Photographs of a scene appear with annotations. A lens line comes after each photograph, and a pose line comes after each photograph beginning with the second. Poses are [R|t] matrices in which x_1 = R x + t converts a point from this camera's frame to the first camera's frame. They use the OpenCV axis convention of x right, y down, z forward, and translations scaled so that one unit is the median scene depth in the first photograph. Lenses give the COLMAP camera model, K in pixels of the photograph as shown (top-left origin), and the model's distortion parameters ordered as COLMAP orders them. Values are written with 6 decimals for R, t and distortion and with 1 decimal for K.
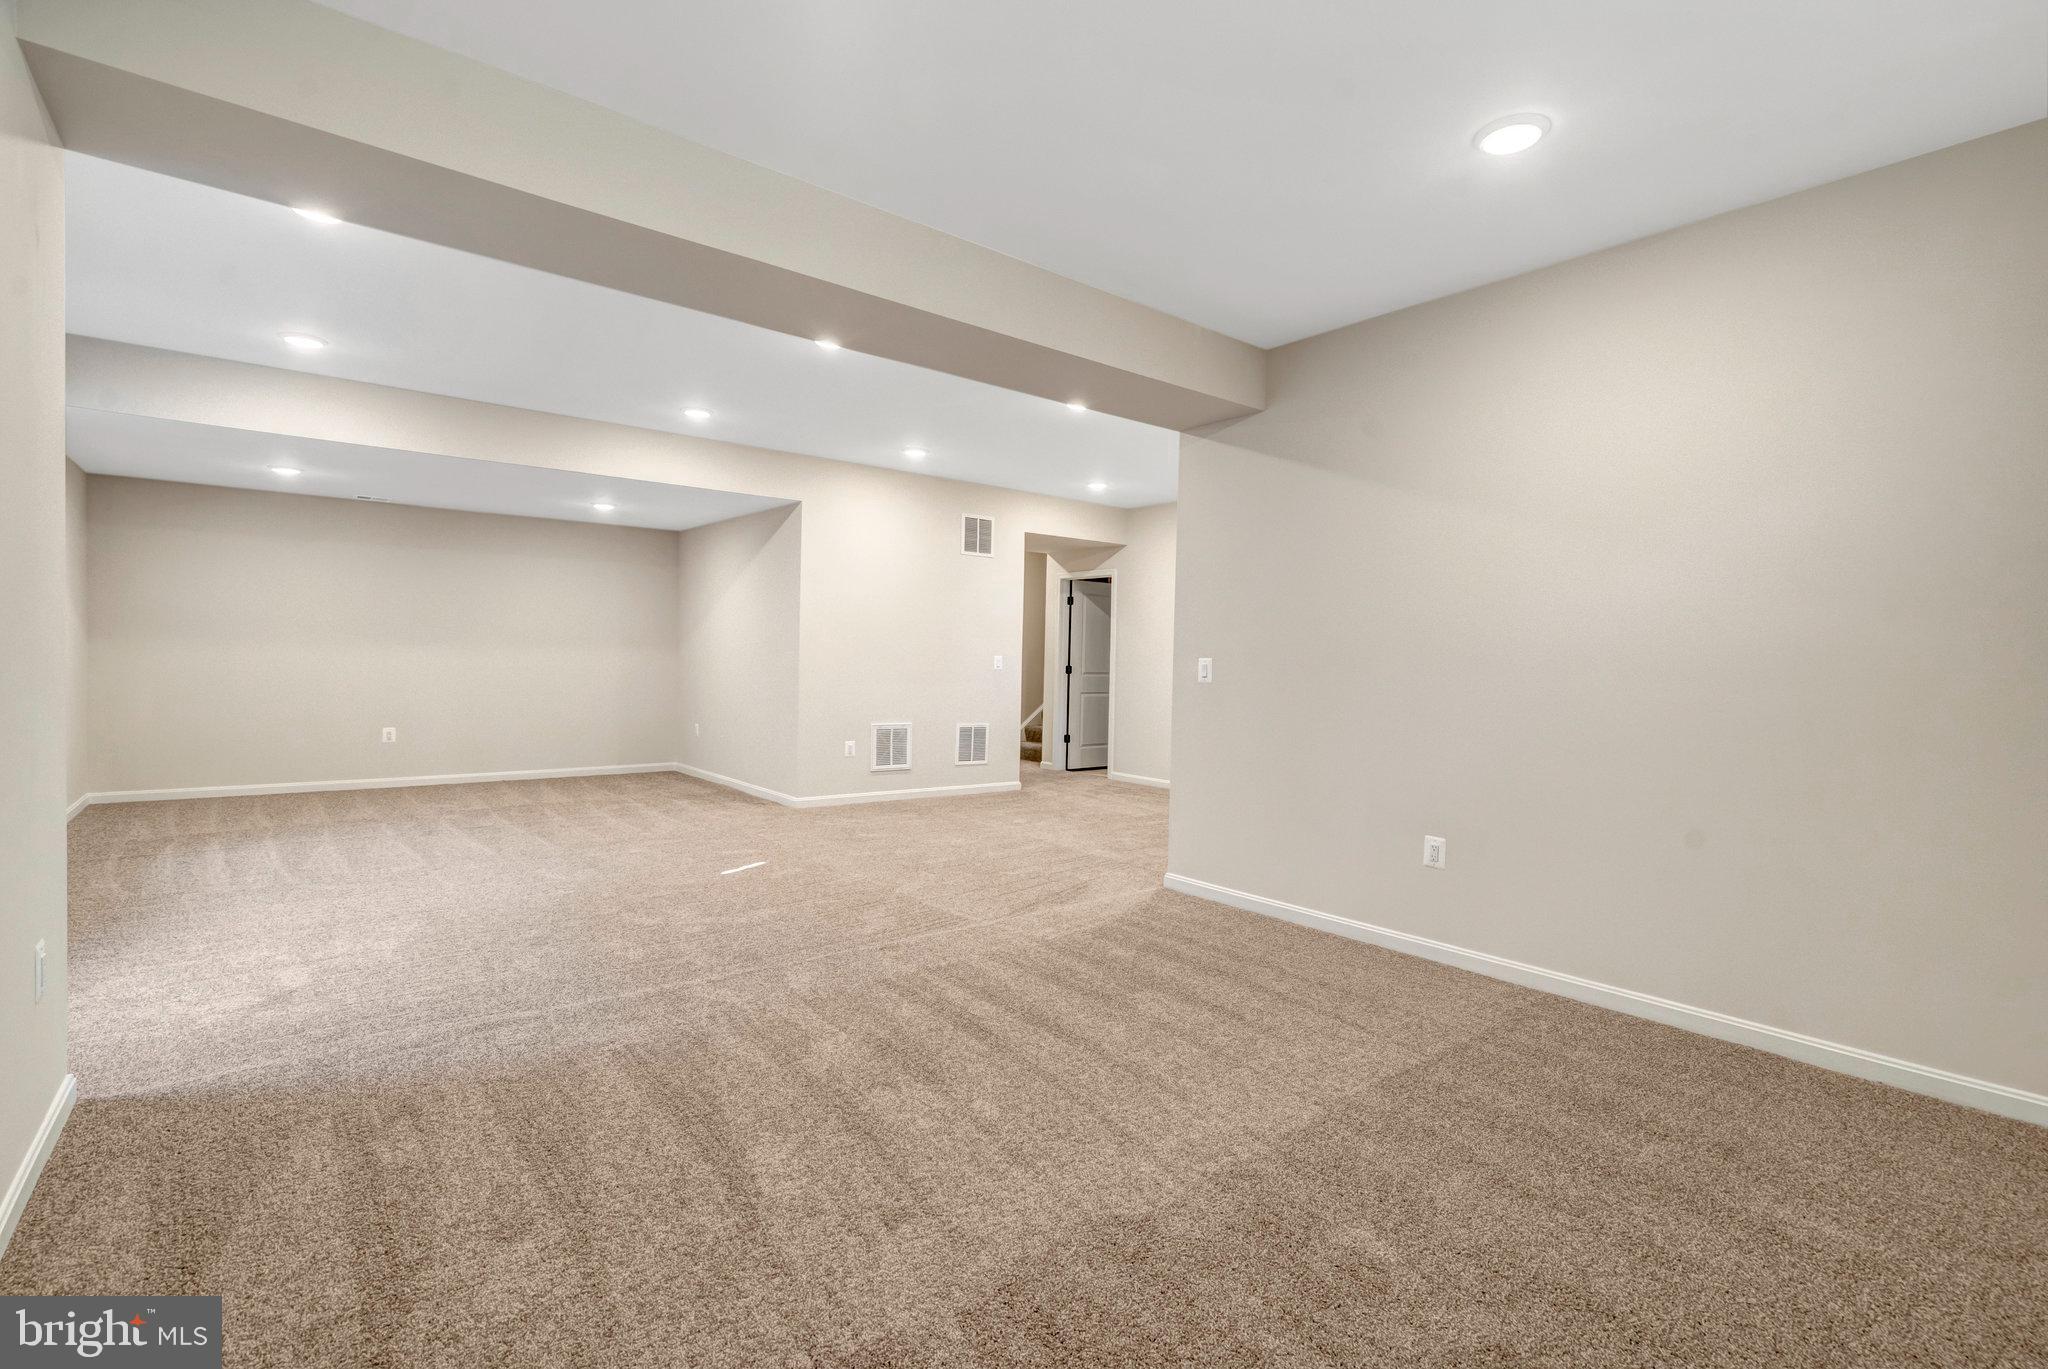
lens RADIAL K [[952.4, 0, 1019.6], [0, 952.4, 687.2], [0, 0, 1]] dist [-0.000836, -0.000172]
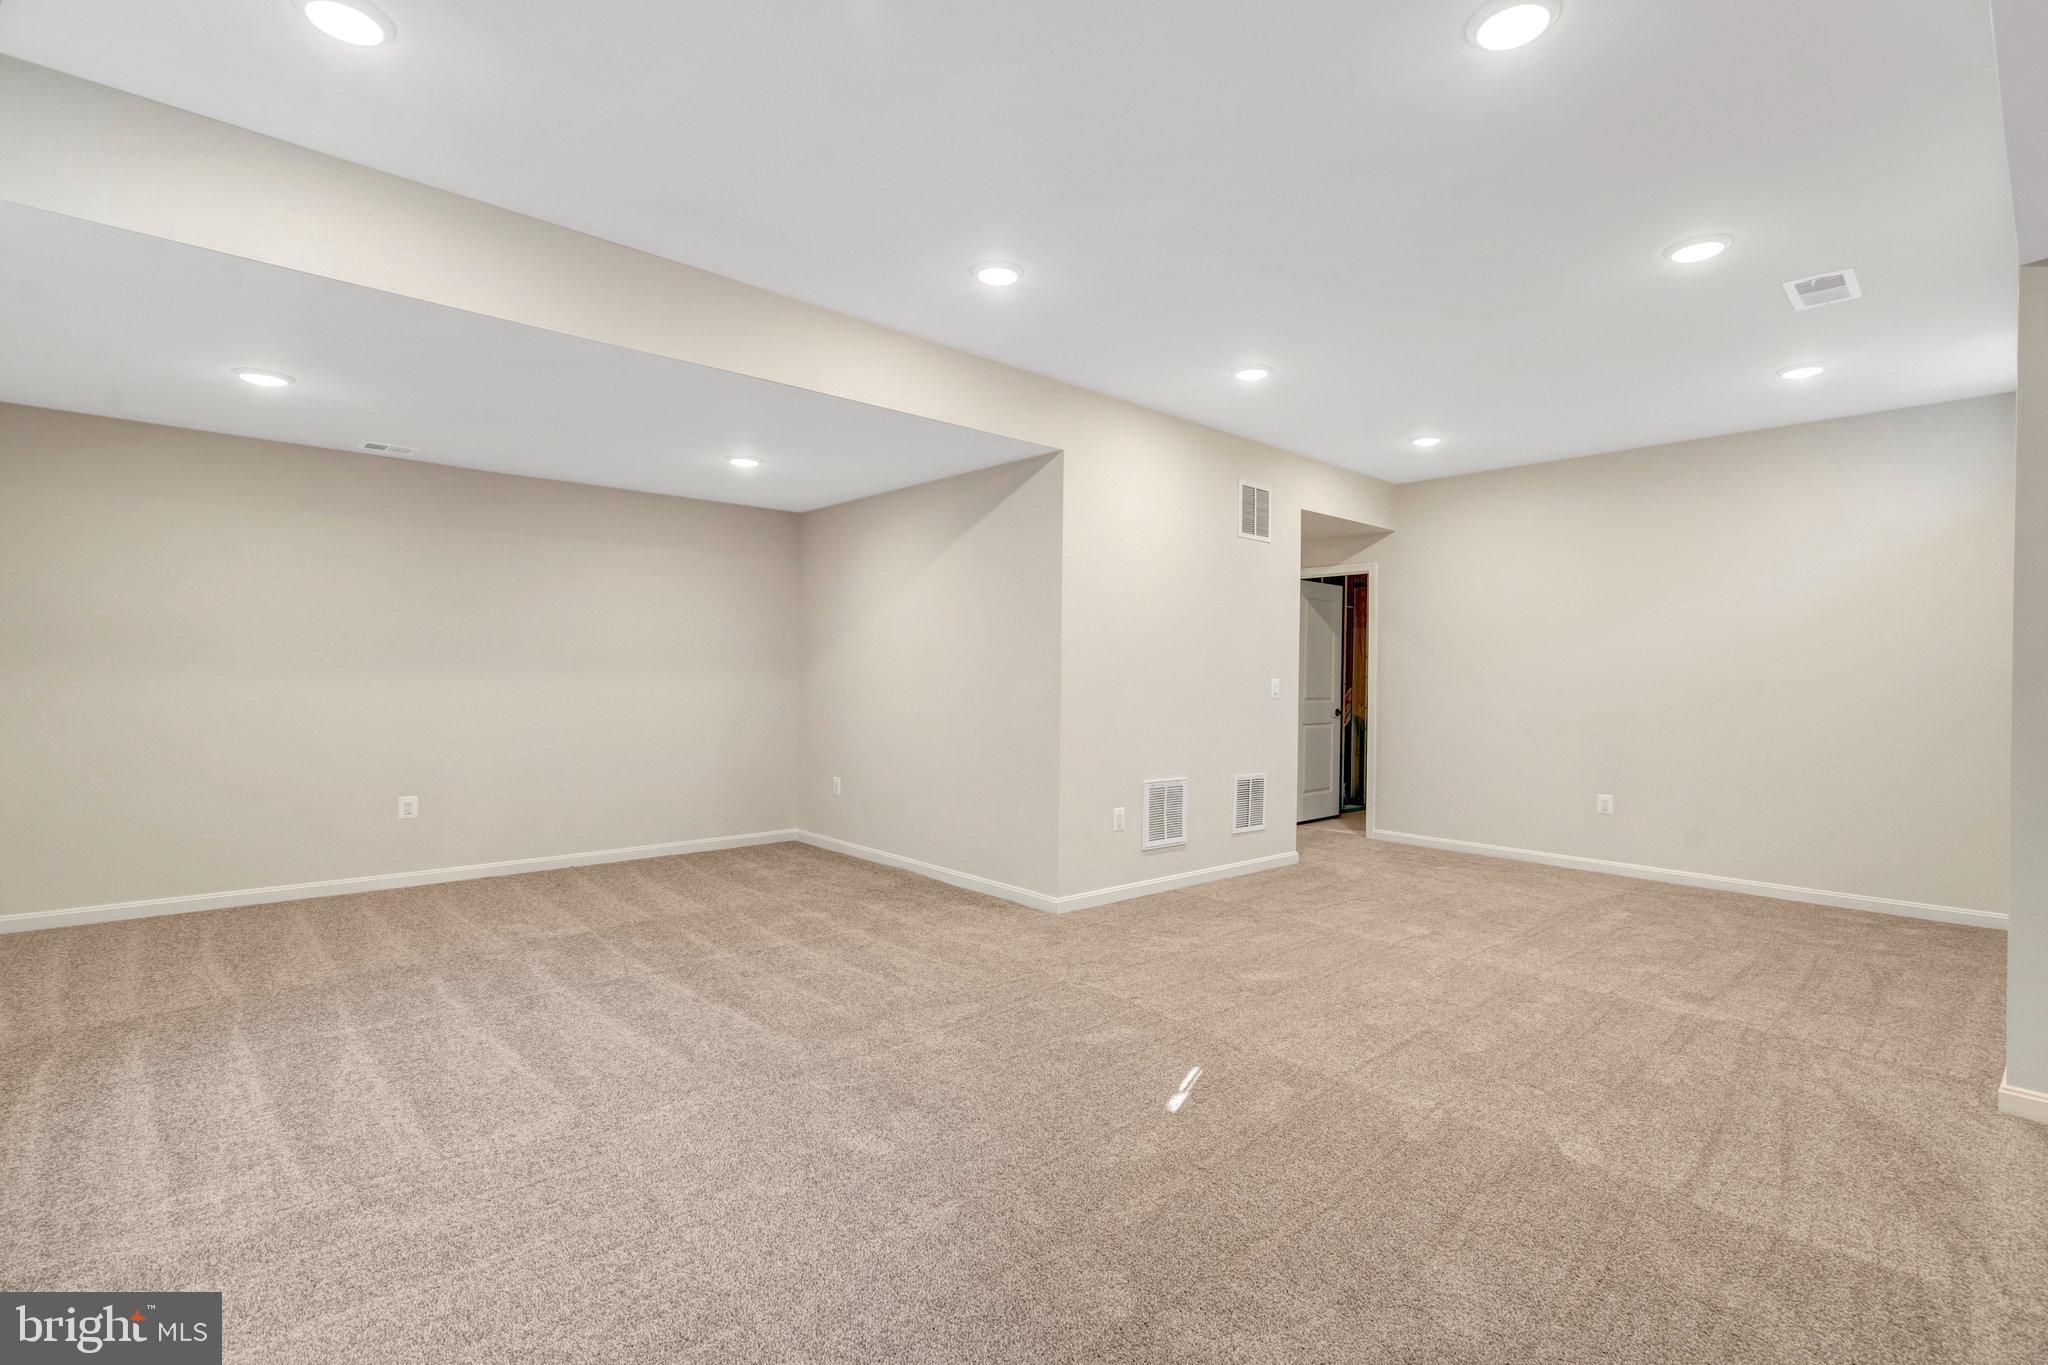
lens RADIAL K [[935.7, 0, 1019.2], [0, 935.7, 688.6], [0, 0, 1]] dist [-0.004277, 0.000552]
pose [[0.998293, -0.011437, 0.057280, -0.269754], [0.012494, 0.999758, -0.018123, -0.015770], [-0.057059, 0.018807, 0.998194, 0.318769]]
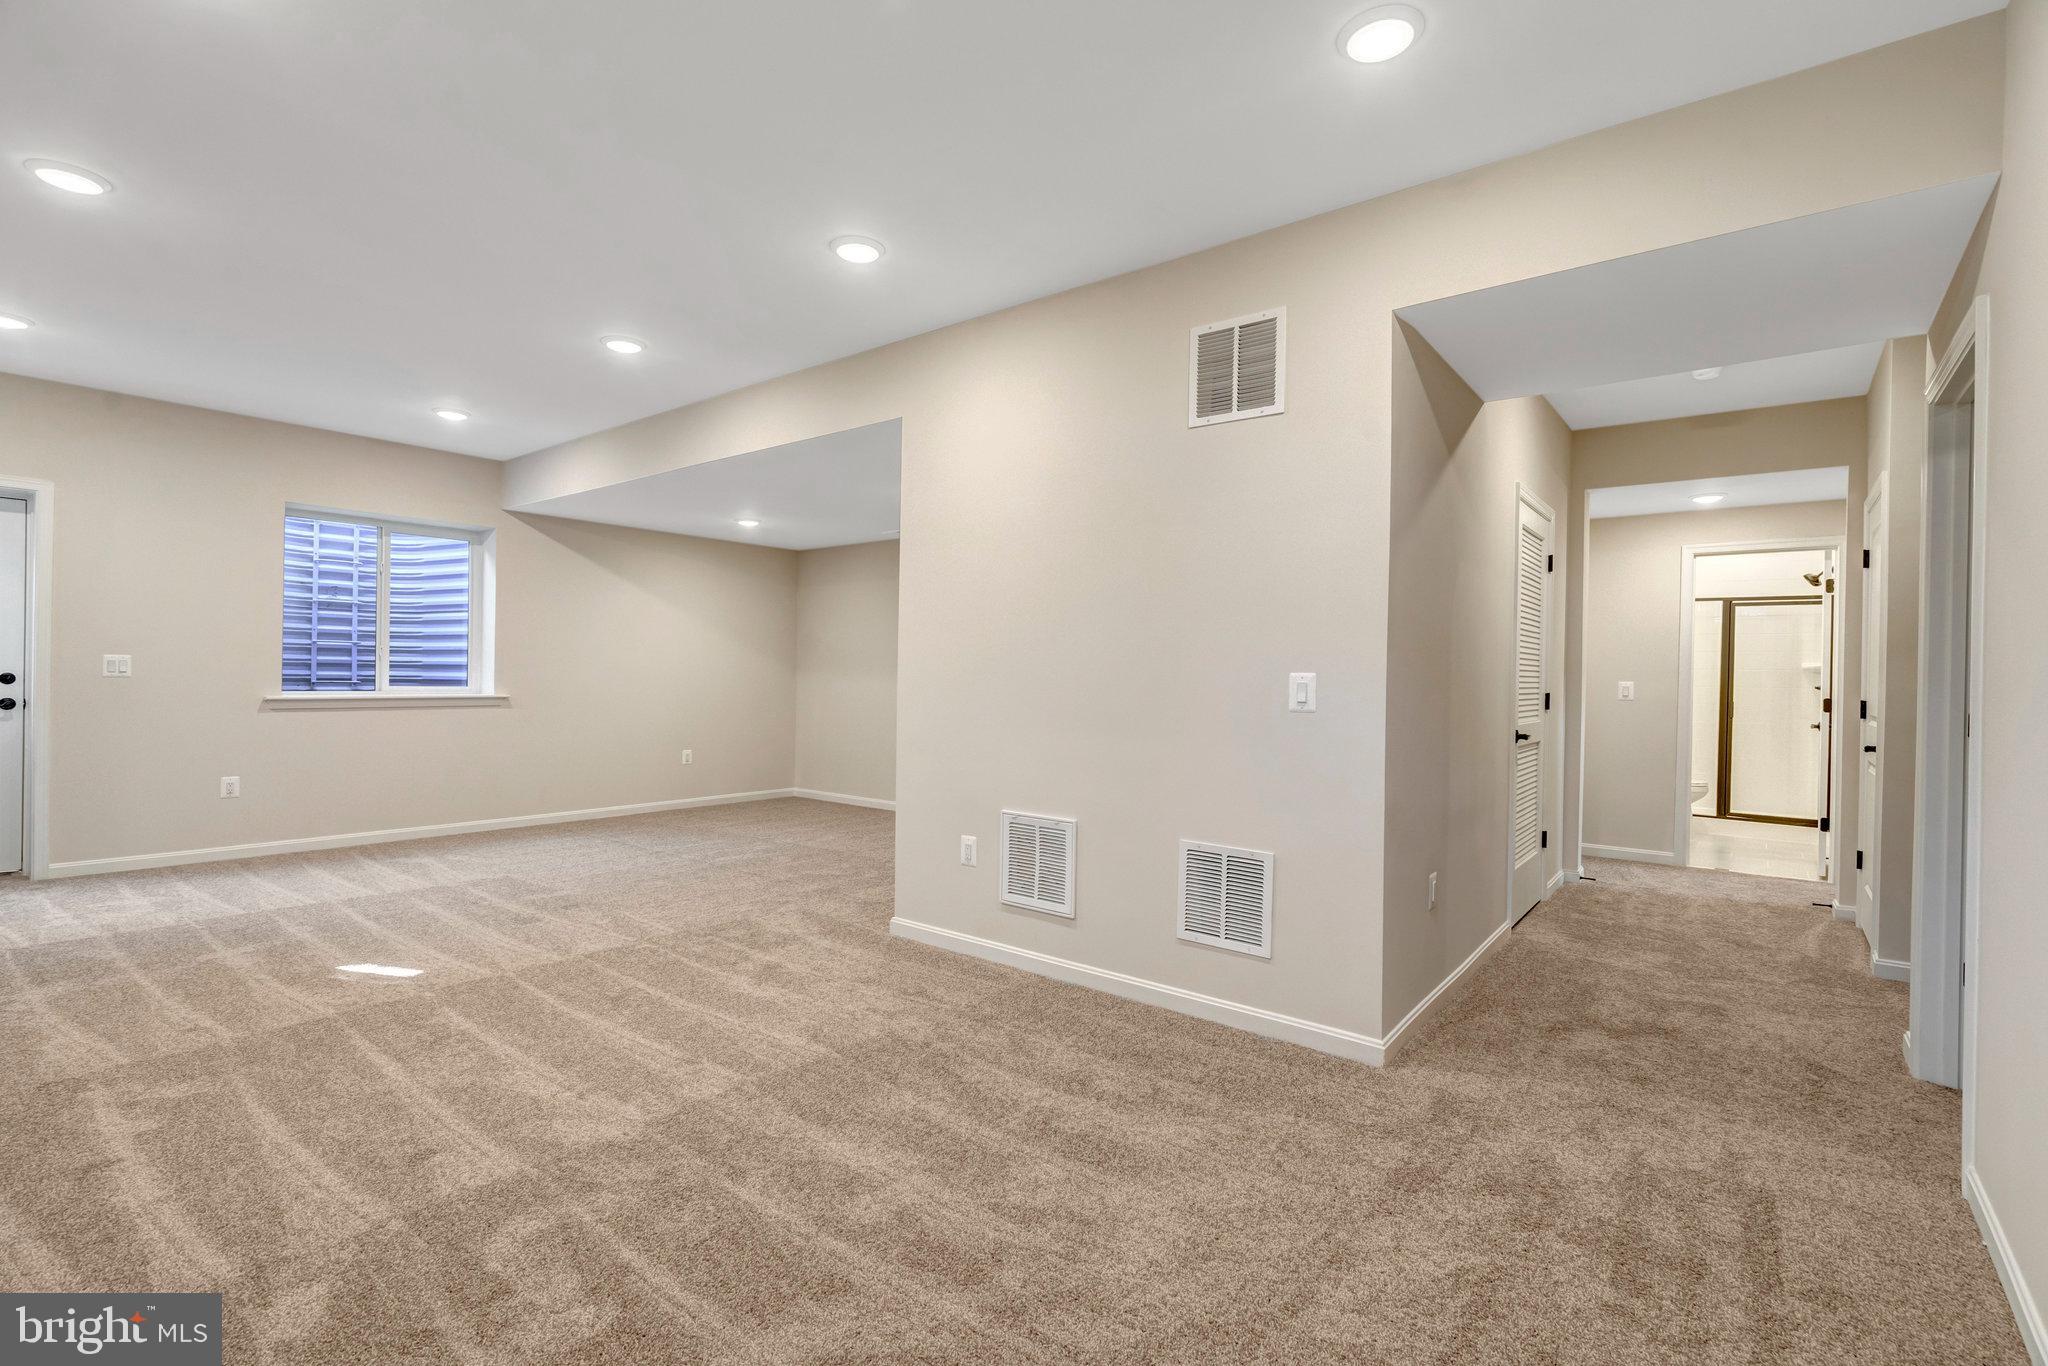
lens RADIAL K [[935.7, 0, 1019.2], [0, 935.7, 689.1], [0, 0, 1]] dist [-0.004277, 0.000552]
pose [[0.229723, -0.005653, -0.973240, 0.320533], [-0.042063, 0.998991, -0.015732, -0.017144], [0.972347, 0.044552, 0.229254, 0.851150]]
